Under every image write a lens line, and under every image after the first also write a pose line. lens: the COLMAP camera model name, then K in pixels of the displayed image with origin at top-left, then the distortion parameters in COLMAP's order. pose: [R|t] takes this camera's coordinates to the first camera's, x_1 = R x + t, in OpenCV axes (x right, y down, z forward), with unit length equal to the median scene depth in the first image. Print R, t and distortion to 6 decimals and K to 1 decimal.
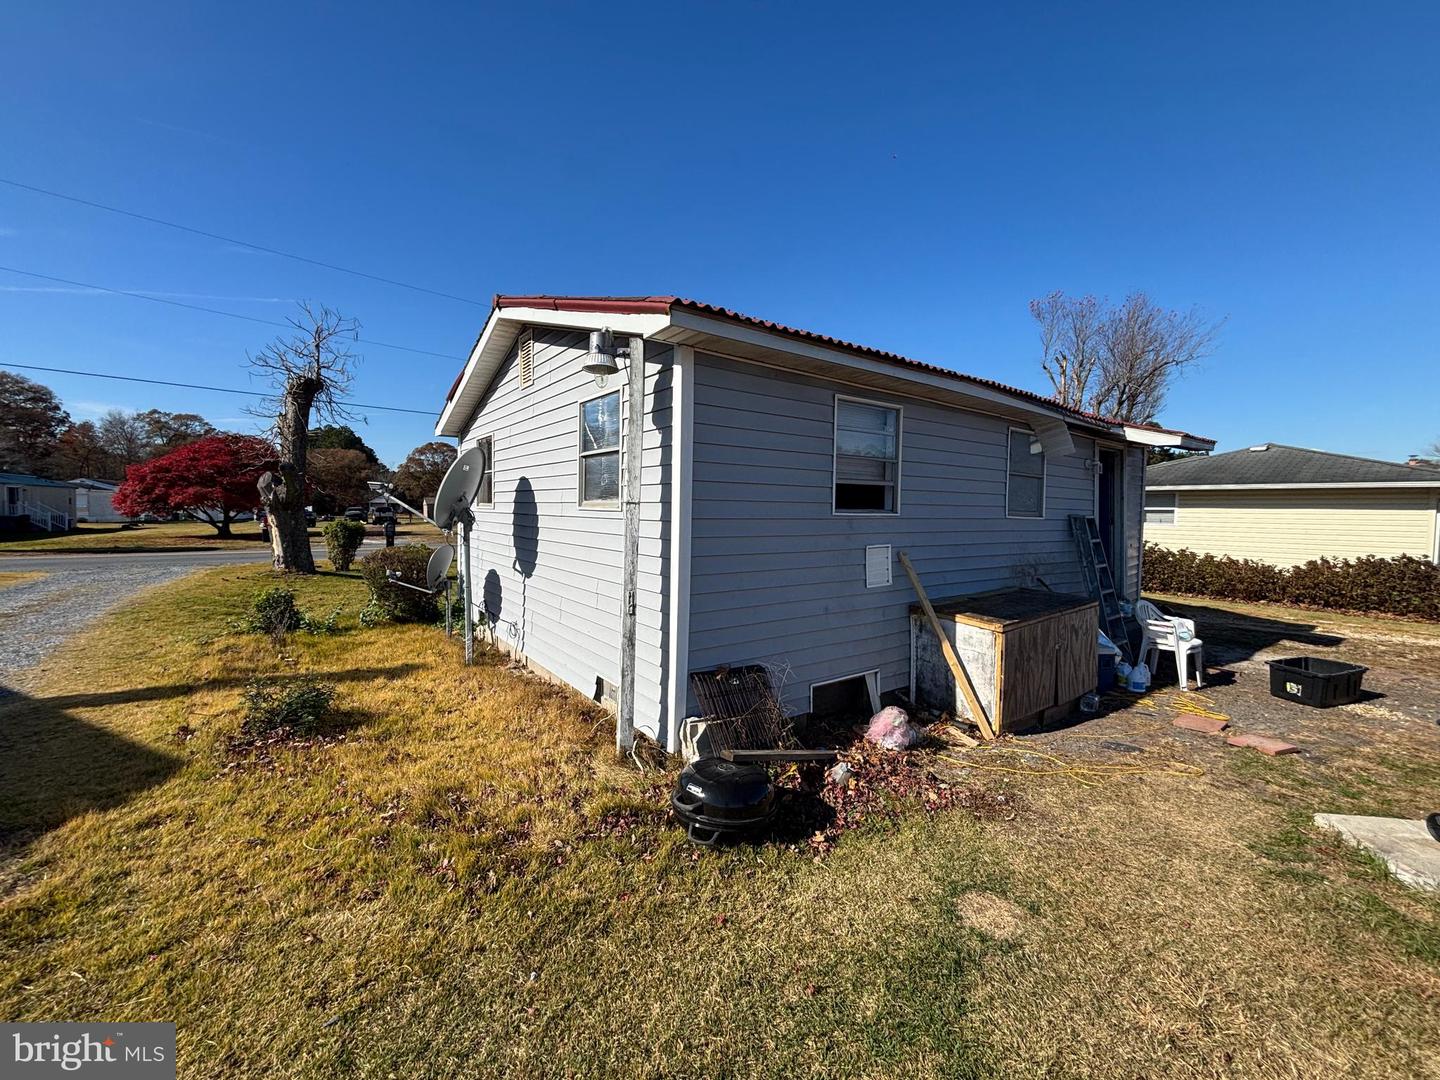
lens RADIAL K [[588.1, 0, 720.0], [0, 588.1, 540.0], [0, 0, 1]] dist [0.013499, -0.000232]
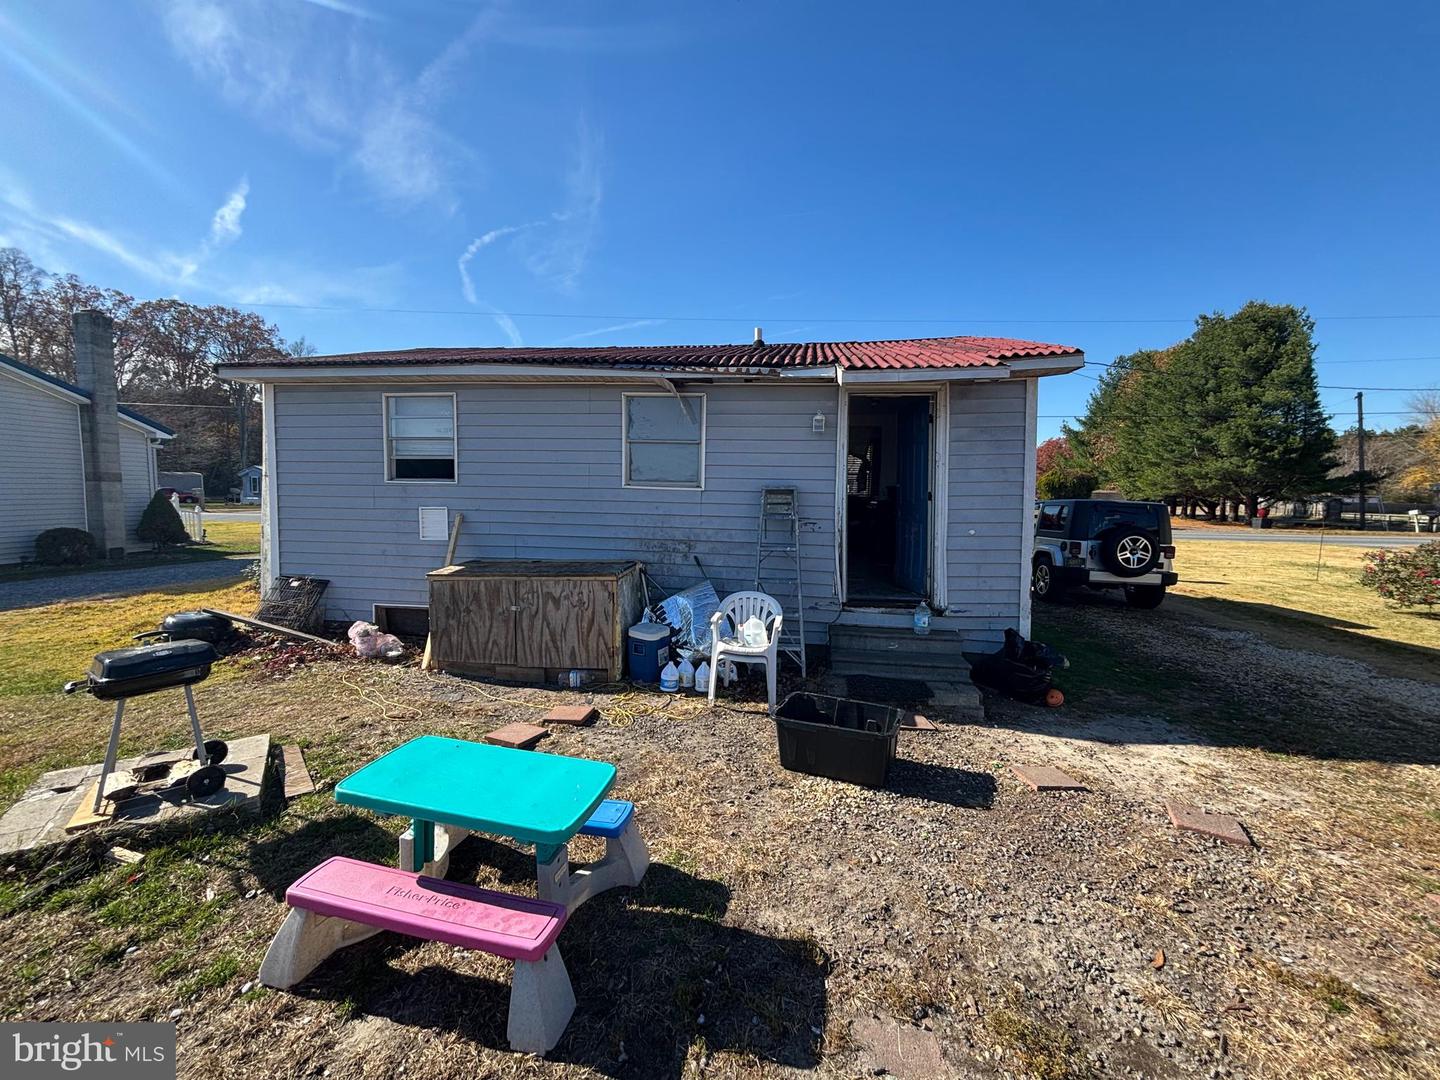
lens RADIAL K [[588.1, 0, 720.0], [0, 588.1, 540.0], [0, 0, 1]] dist [0.013499, -0.000232]
pose [[0.717121, 0.051532, -0.695040, 1.578082], [-0.040327, 0.998660, 0.032436, 0.012949], [0.695781, 0.004768, 0.718239, 0.514953]]
